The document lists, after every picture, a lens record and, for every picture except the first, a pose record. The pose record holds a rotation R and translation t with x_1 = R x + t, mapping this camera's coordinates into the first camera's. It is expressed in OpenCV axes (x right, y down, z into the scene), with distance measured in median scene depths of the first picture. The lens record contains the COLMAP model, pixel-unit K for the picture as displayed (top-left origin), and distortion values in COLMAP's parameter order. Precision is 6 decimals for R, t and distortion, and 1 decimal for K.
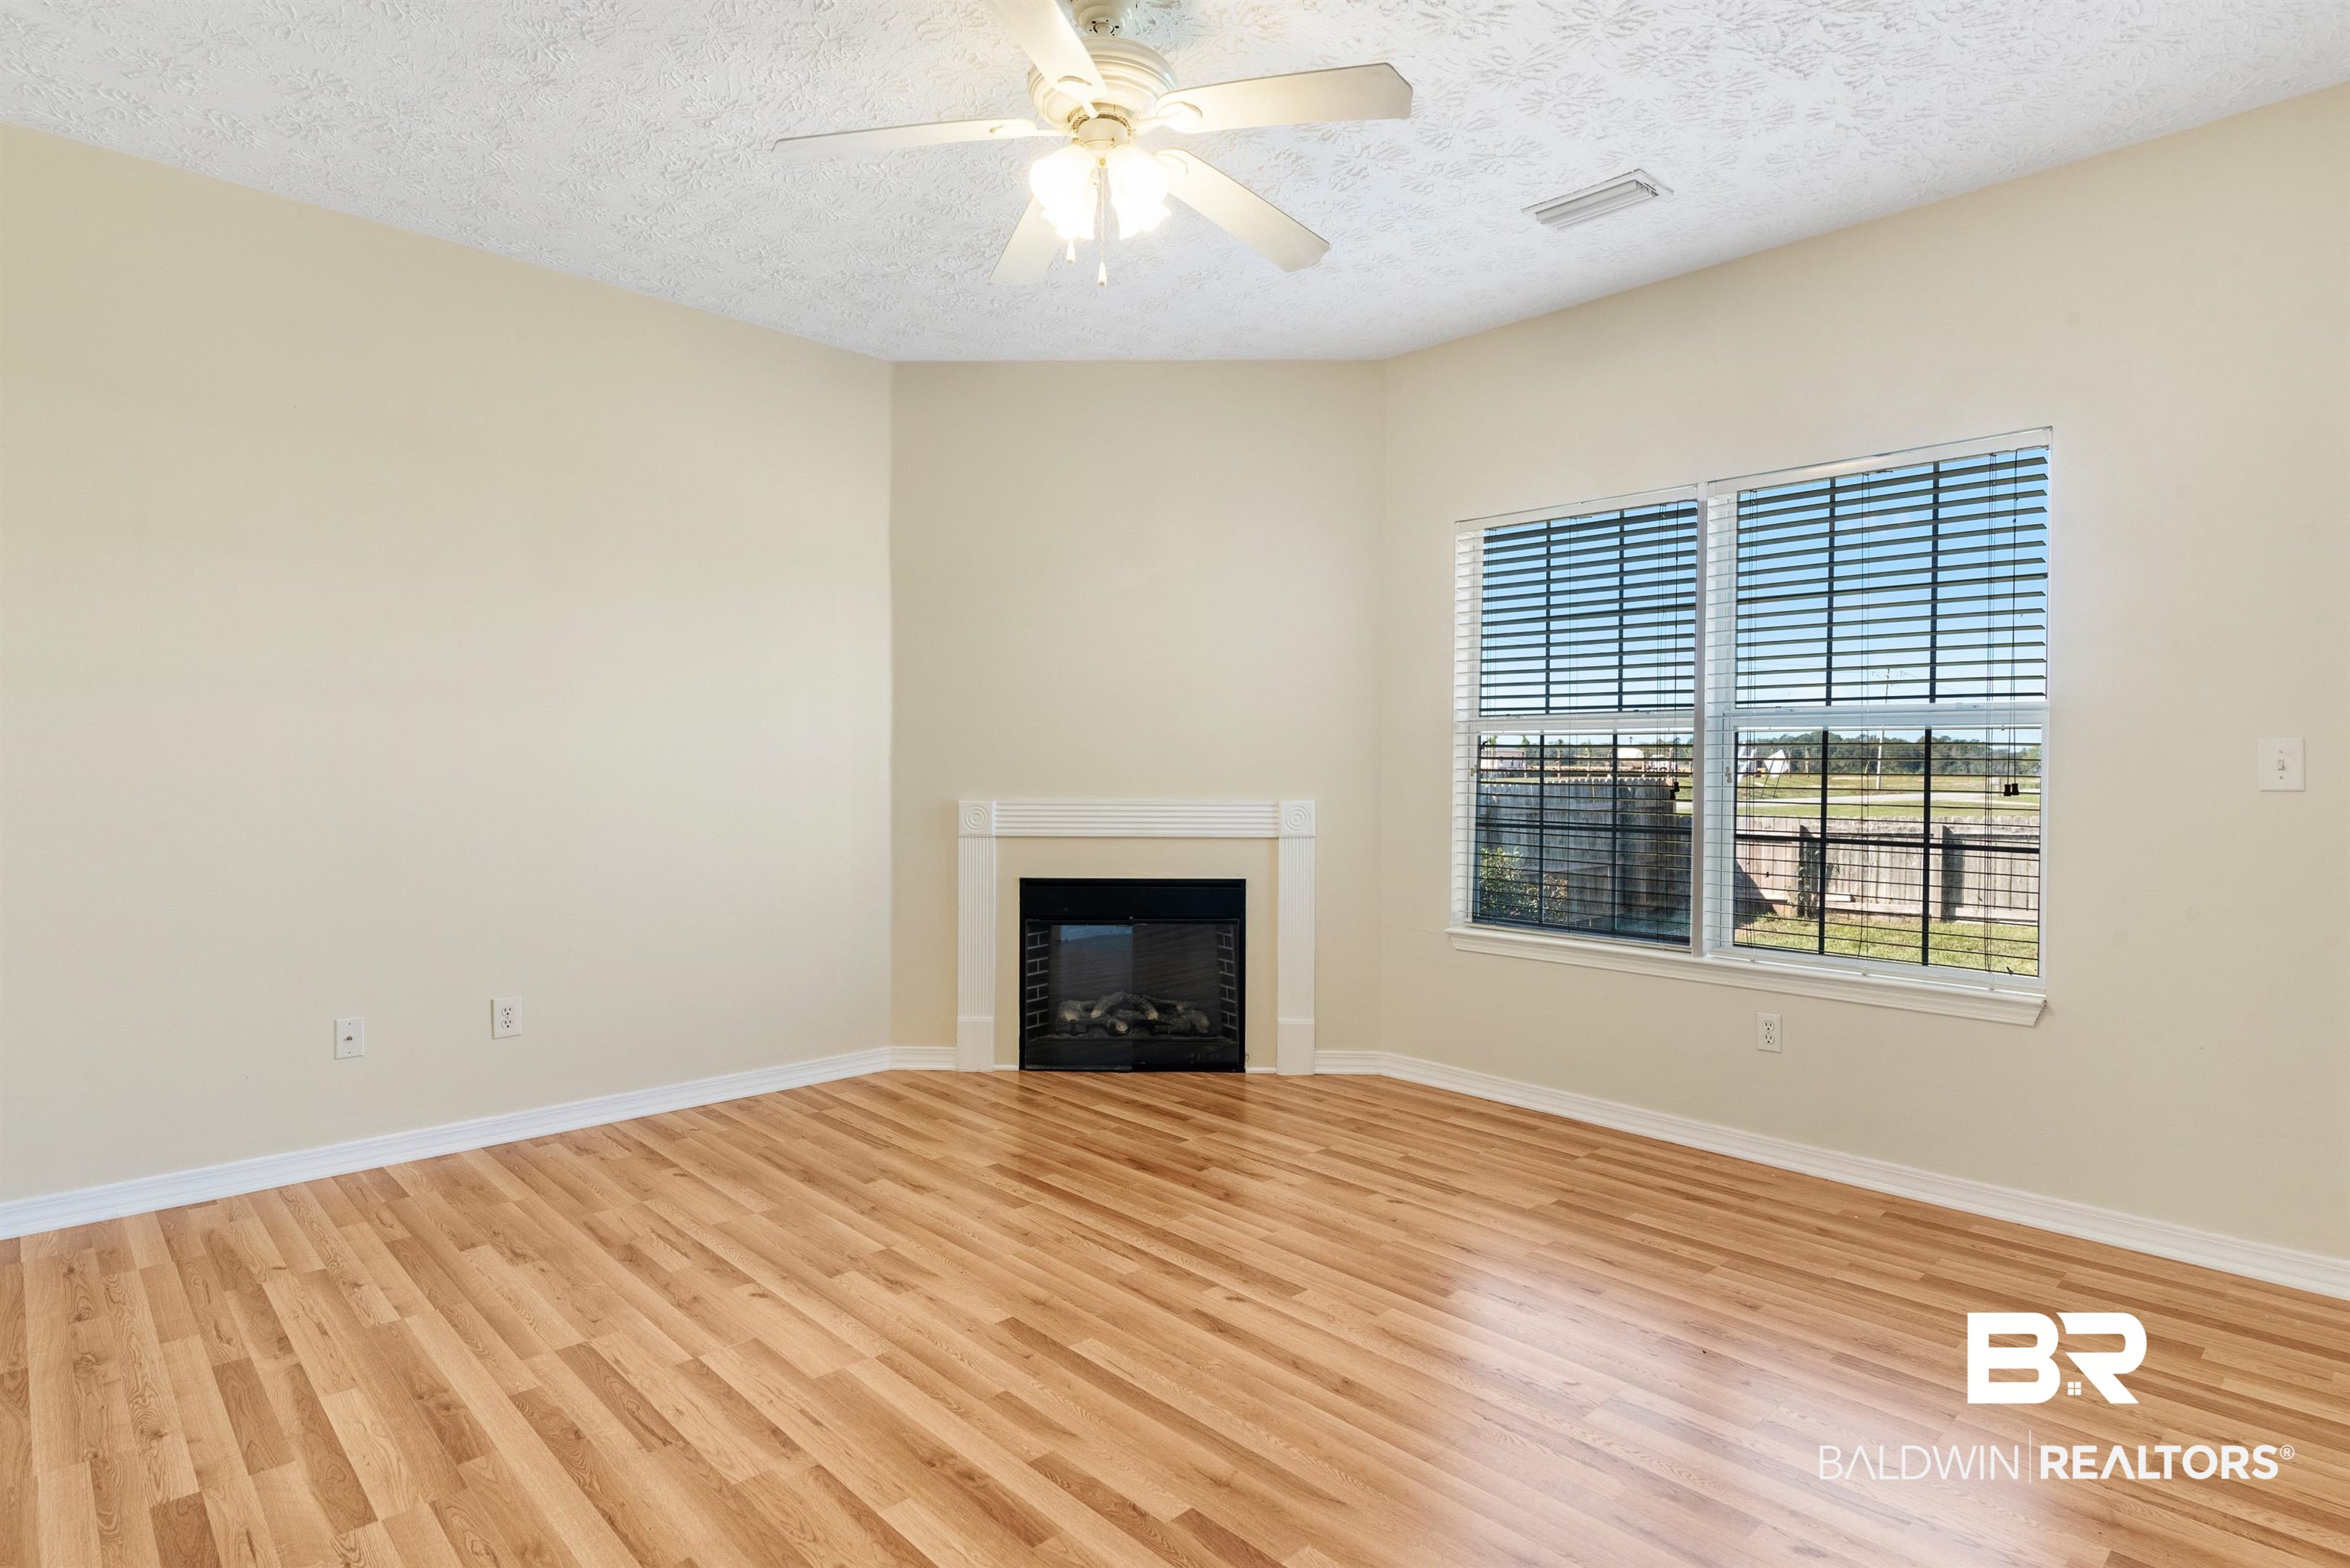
lens RADIAL K [[1230.9, 0, 1169.3], [0, 1230.9, 767.5], [0, 0, 1]] dist [0.008031, 0.000521]
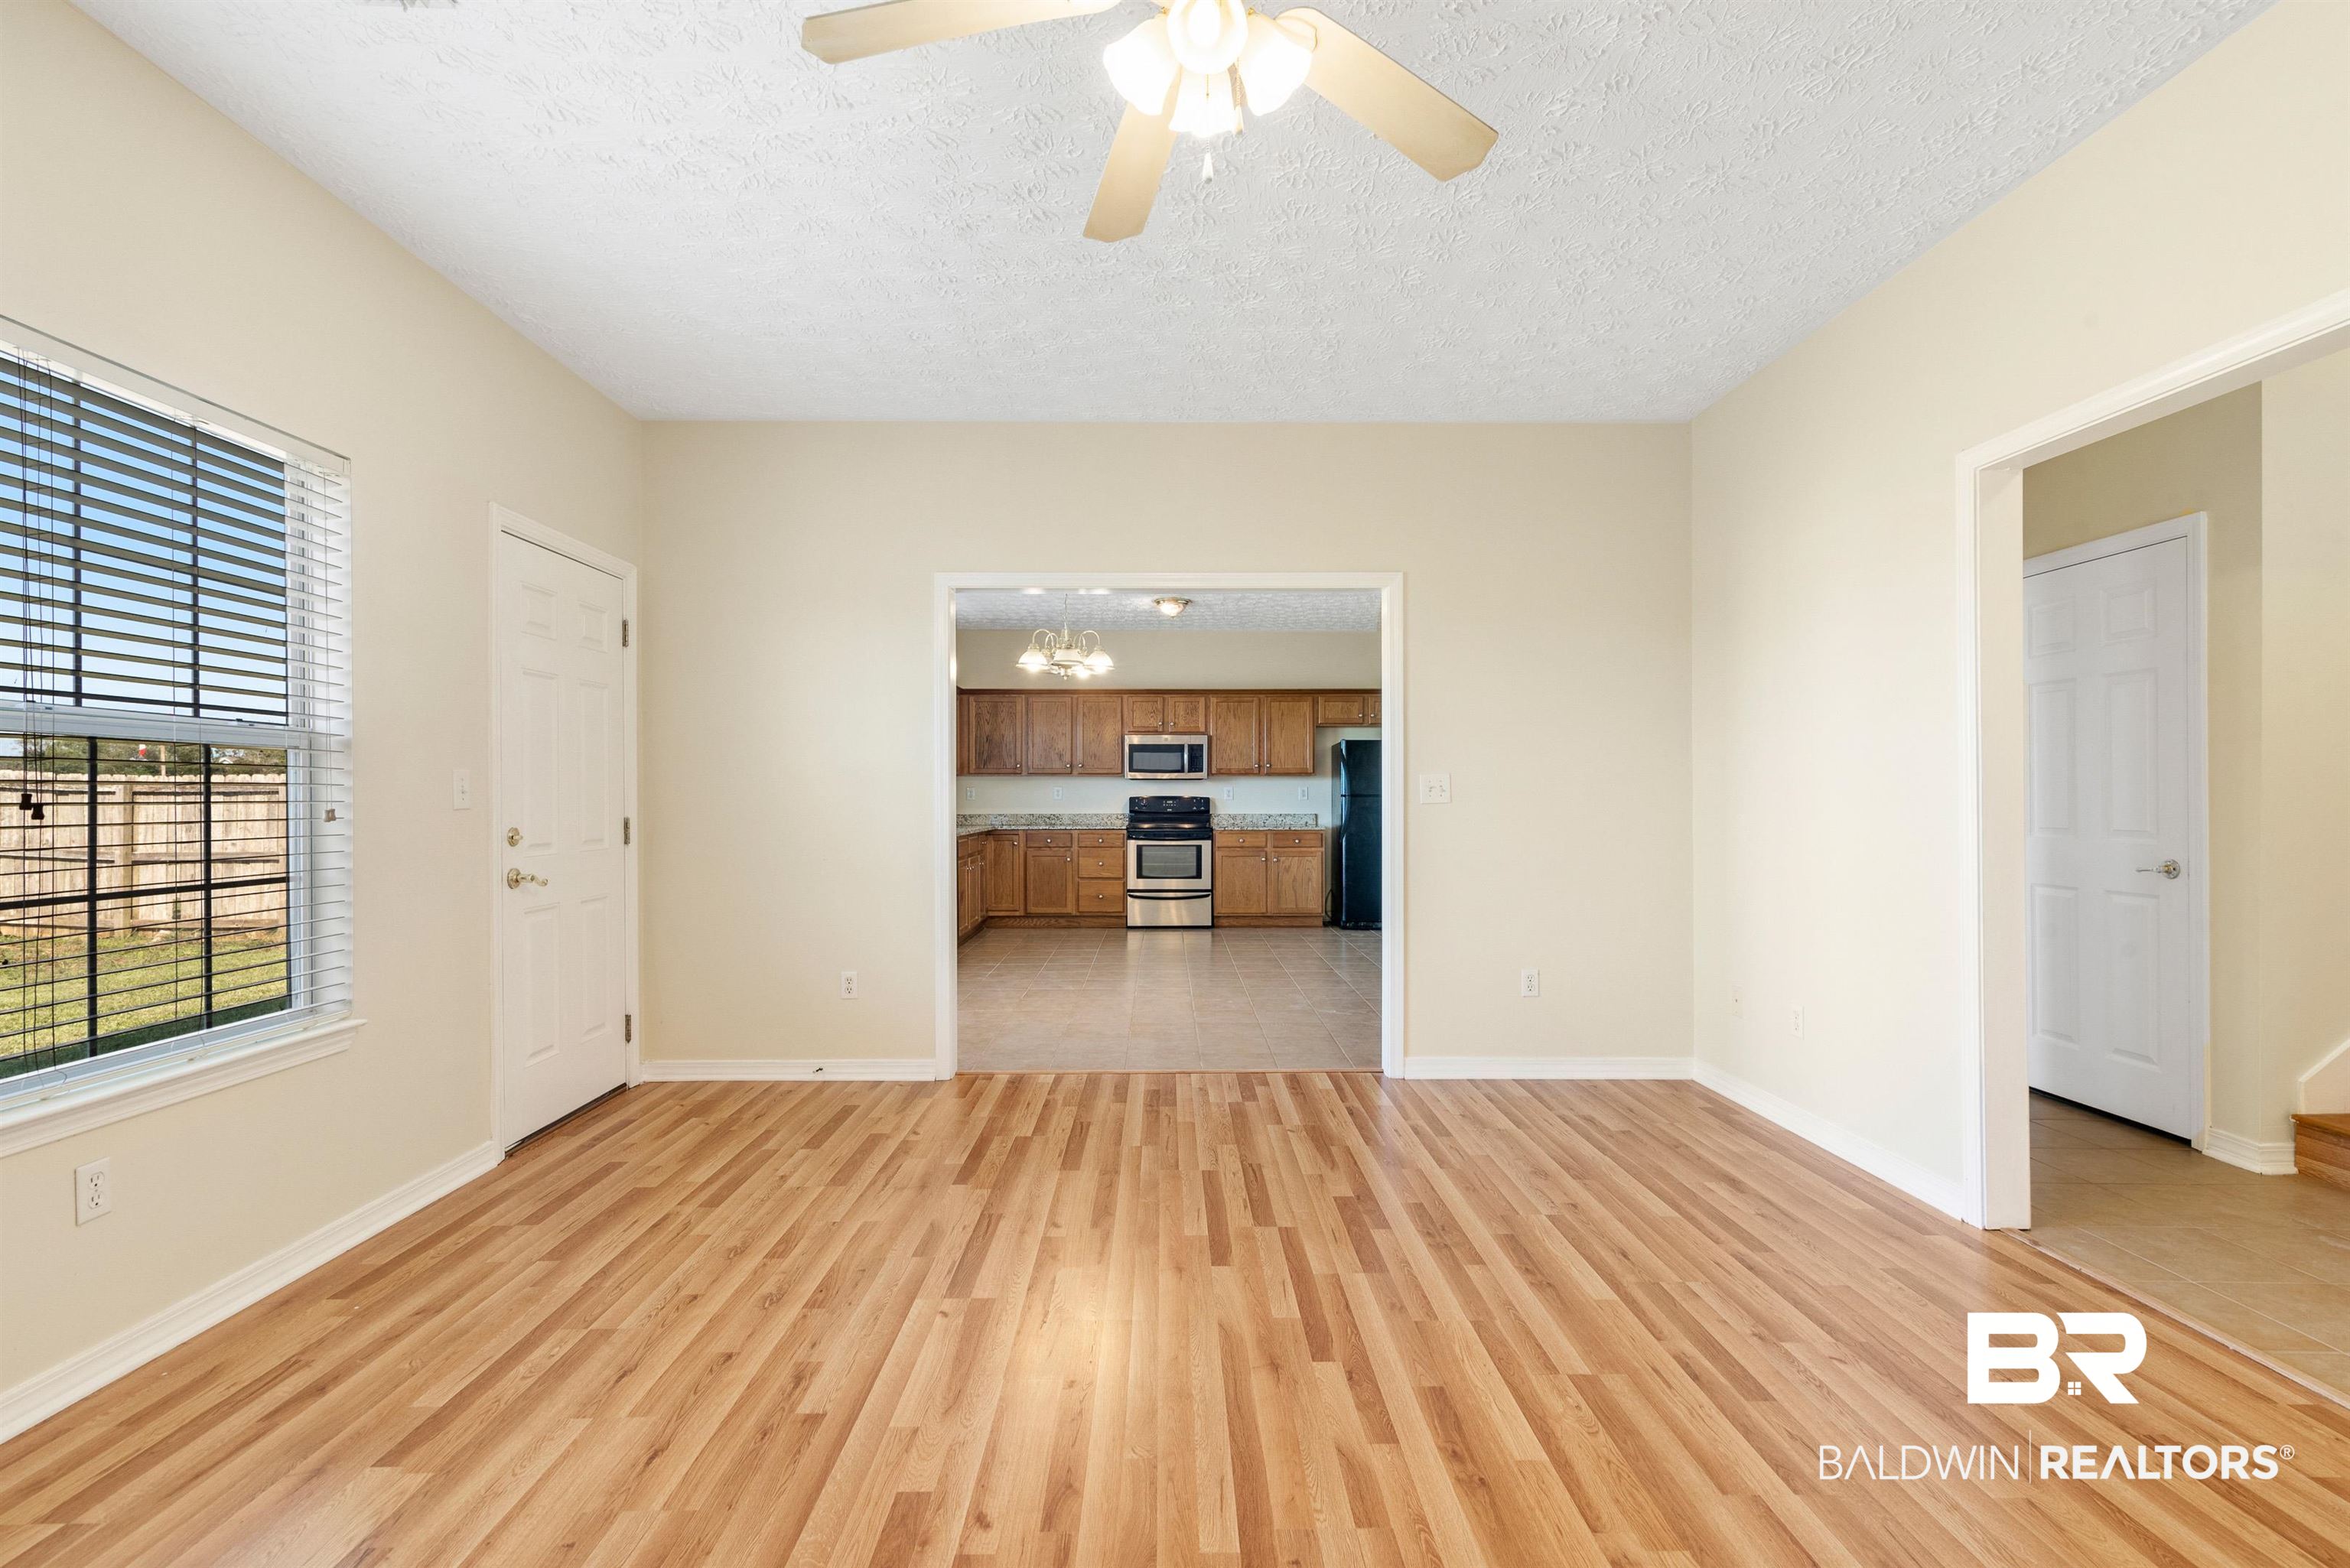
lens RADIAL K [[1080.1, 0, 1179.0], [0, 1080.1, 791.2], [0, 0, 1]] dist [0.011456, -0.000268]
pose [[-0.738290, -0.002052, 0.674481, -0.351774], [0.000768, 0.999992, 0.003883, -0.003449], [-0.674483, 0.003385, -0.738282, 1.053602]]
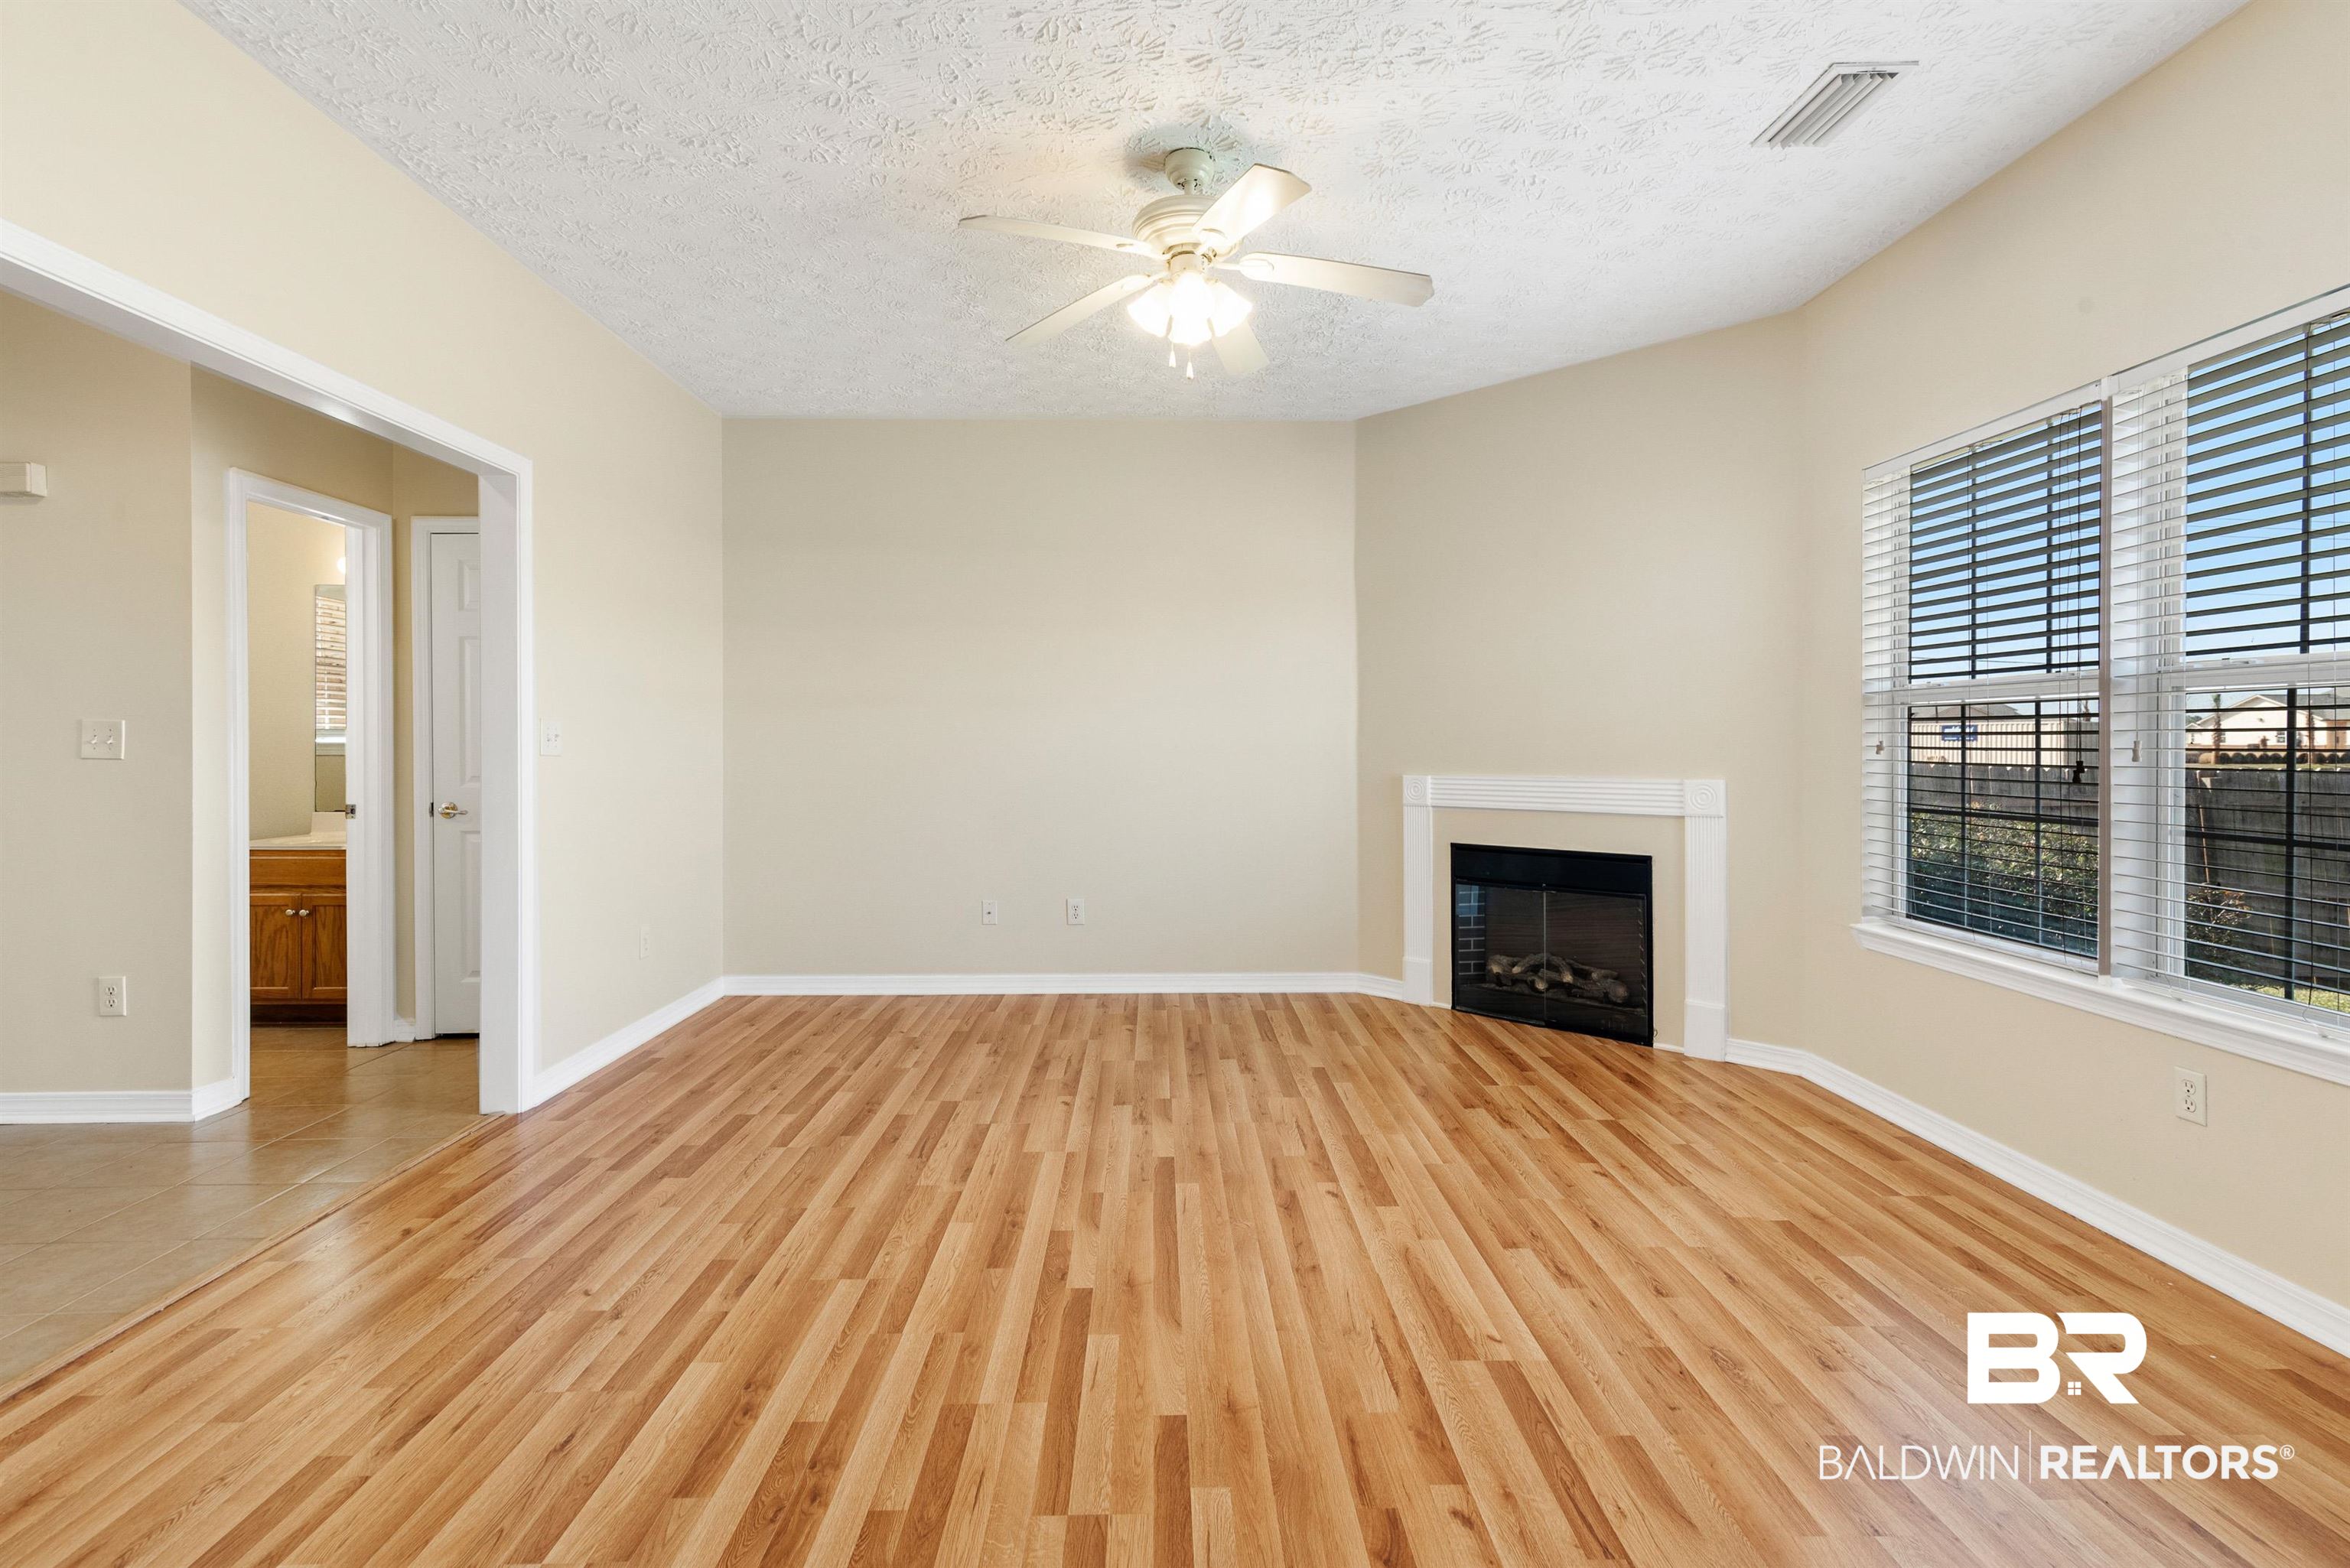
lens RADIAL K [[1080.1, 0, 1163.1], [0, 1080.1, 742.1], [0, 0, 1]] dist [0.011456, -0.000268]
pose [[0.733726, -0.009179, -0.679383, 0.486821], [0.004307, 0.999951, -0.008859, 0.003809], [0.679432, 0.003574, 0.733730, 0.093471]]
